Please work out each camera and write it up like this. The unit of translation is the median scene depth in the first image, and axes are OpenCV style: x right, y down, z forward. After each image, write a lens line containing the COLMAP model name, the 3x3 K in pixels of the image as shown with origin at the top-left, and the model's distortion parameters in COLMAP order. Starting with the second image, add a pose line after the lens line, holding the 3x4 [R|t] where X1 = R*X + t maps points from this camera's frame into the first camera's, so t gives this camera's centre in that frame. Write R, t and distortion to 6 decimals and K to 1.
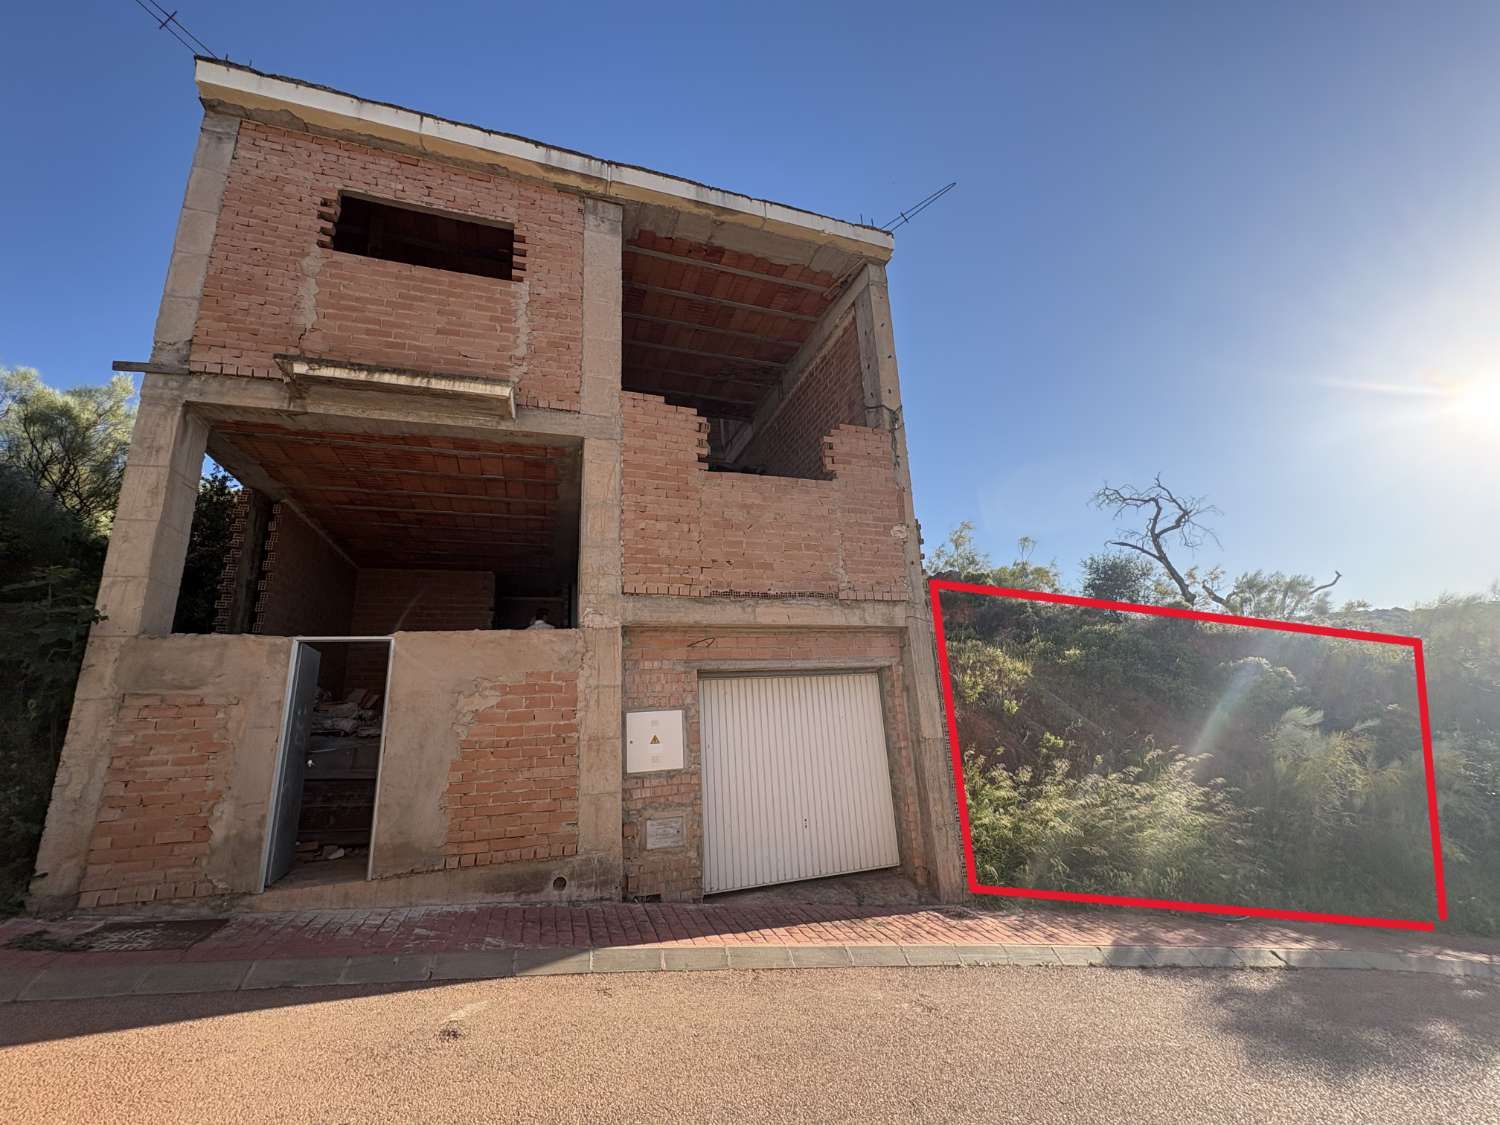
lens RADIAL K [[602.4, 0, 747.6], [0, 602.4, 561.9], [0, 0, 1]] dist [0.001196, -0.000349]
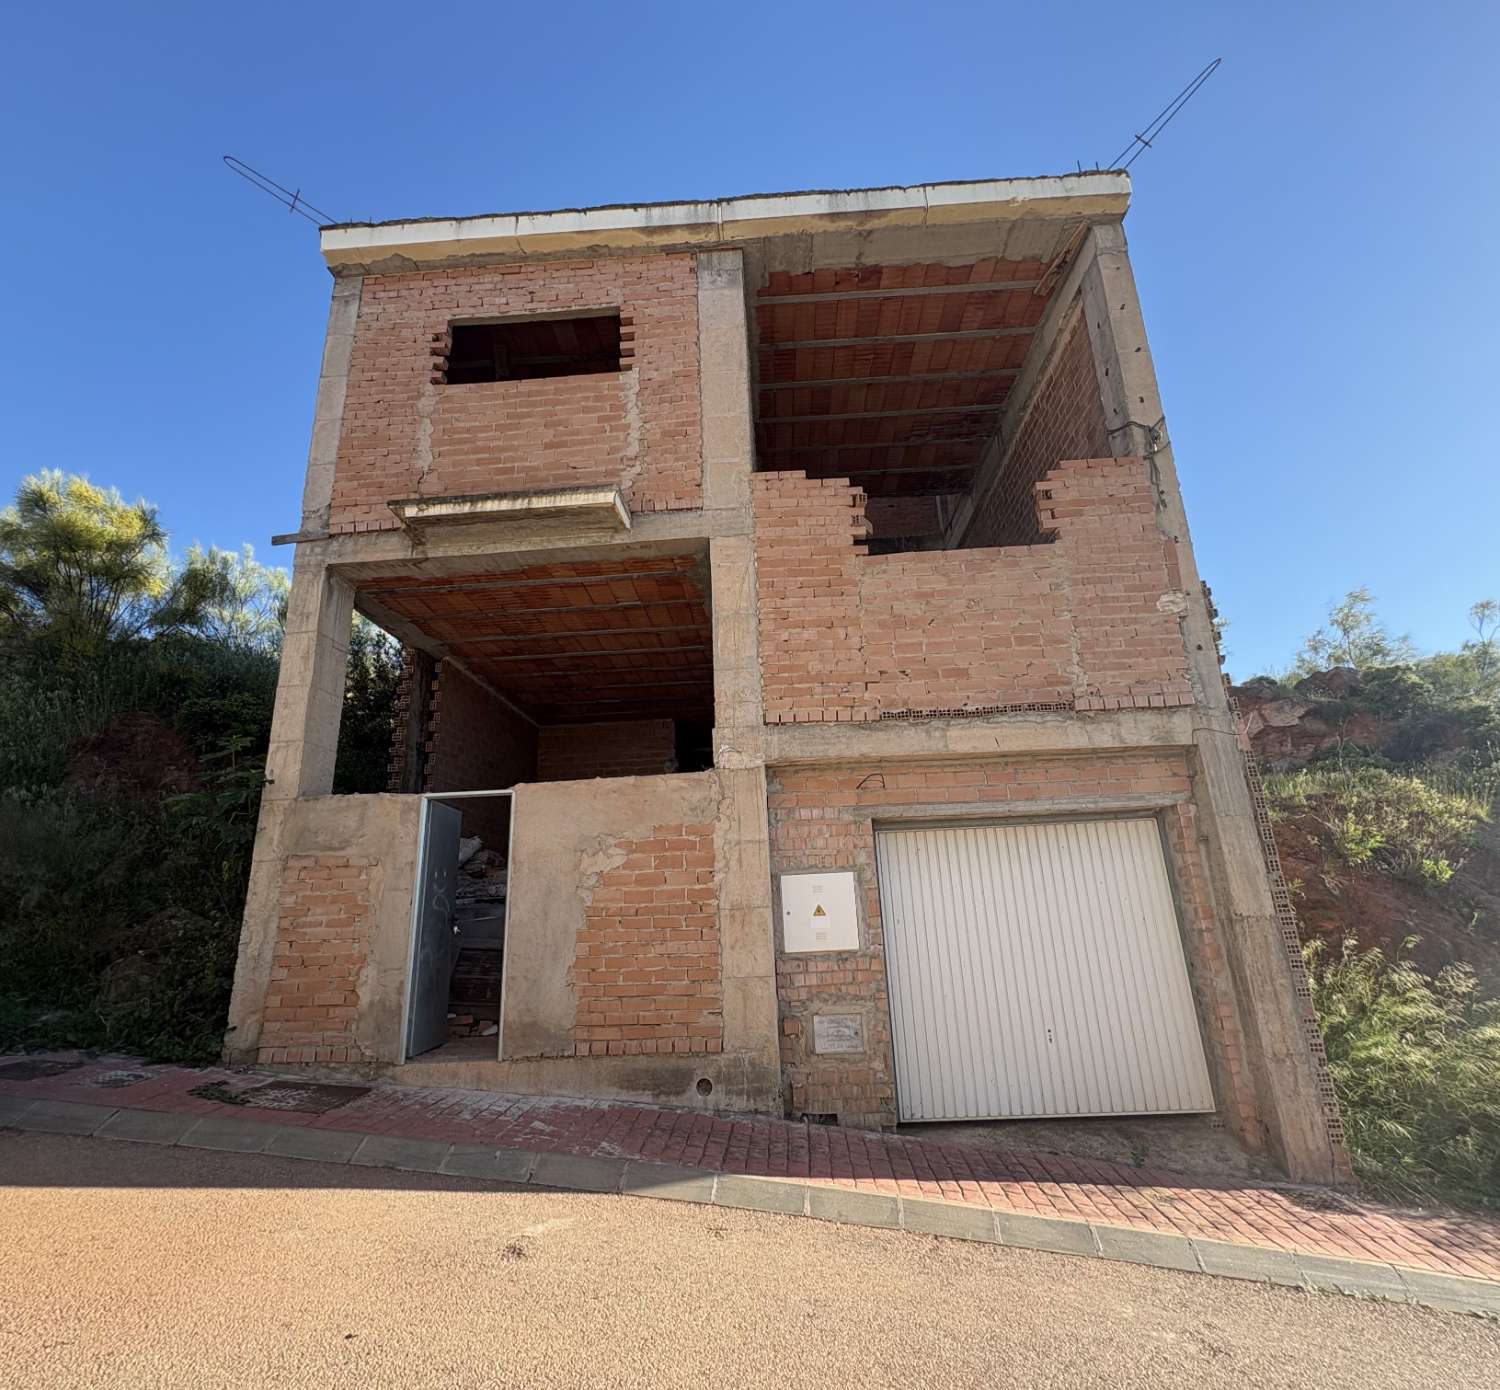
lens RADIAL K [[741.1, 0, 748.2], [0, 741.1, 695.8], [0, 0, 1]] dist [-0.000743, 0.000893]
pose [[0.928588, -0.091098, -0.359757, 0.123336], [0.087403, 0.995819, -0.026561, 0.038953], [0.360672, -0.006779, 0.932668, 0.086695]]
